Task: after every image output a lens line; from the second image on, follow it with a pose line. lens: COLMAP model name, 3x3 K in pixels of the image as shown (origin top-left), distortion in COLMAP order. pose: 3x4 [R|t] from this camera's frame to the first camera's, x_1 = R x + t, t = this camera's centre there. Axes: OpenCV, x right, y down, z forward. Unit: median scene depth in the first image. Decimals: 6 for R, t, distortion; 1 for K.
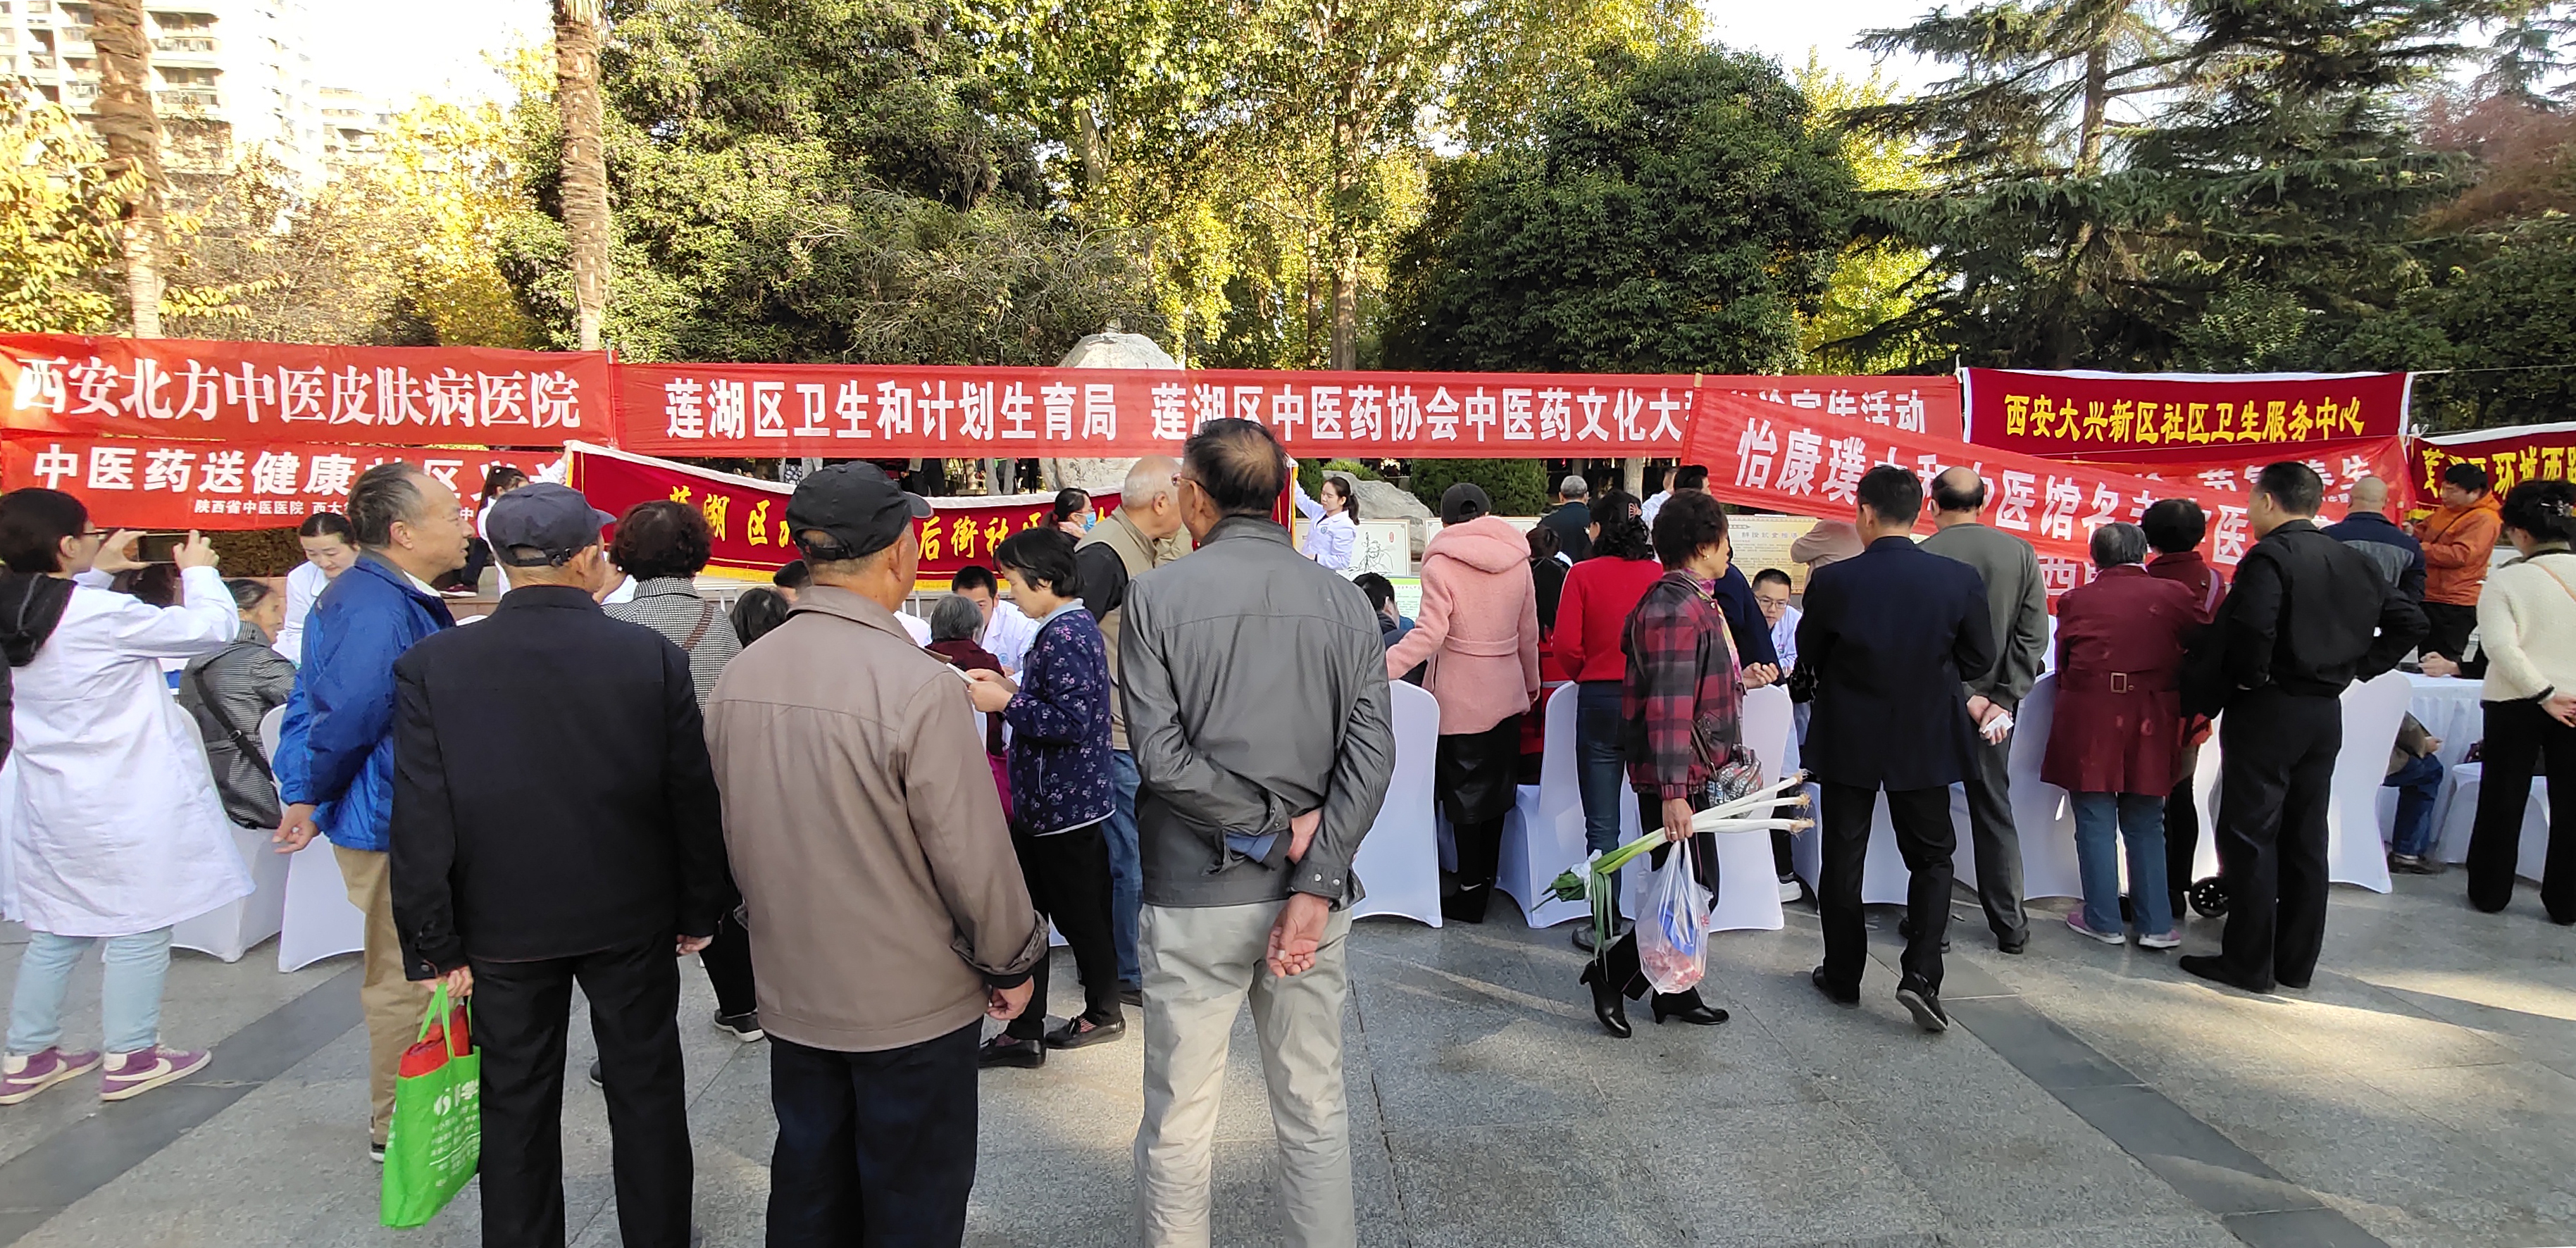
lens RADIAL K [[1627.2, 0, 1288.0], [0, 1627.2, 624.0], [0, 0, 1]] dist [-0.043599, 0.000152]
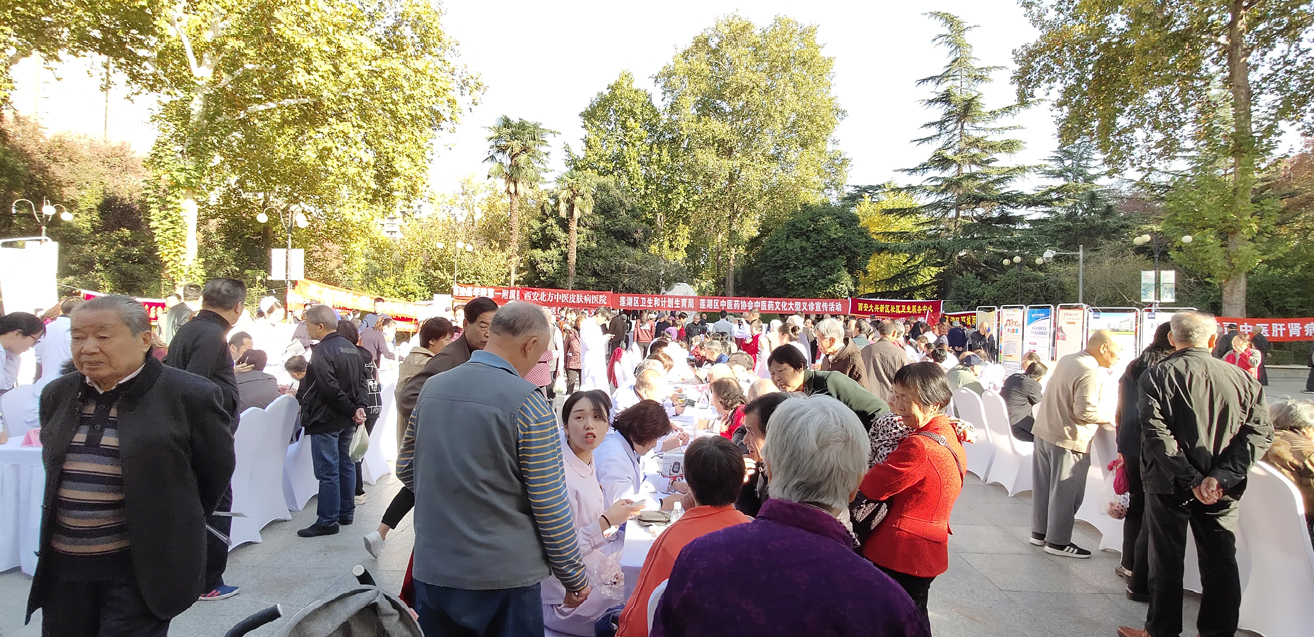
lens RADIAL K [[830.1, 0, 657.0], [0, 830.1, 318.5], [0, 0, 1]] dist [-0.043599, 0.000152]
pose [[0.998578, 0.024683, -0.047255, -0.046613], [-0.028962, 0.995326, -0.092126, 0.098170], [0.044761, 0.093363, 0.994625, -0.955988]]
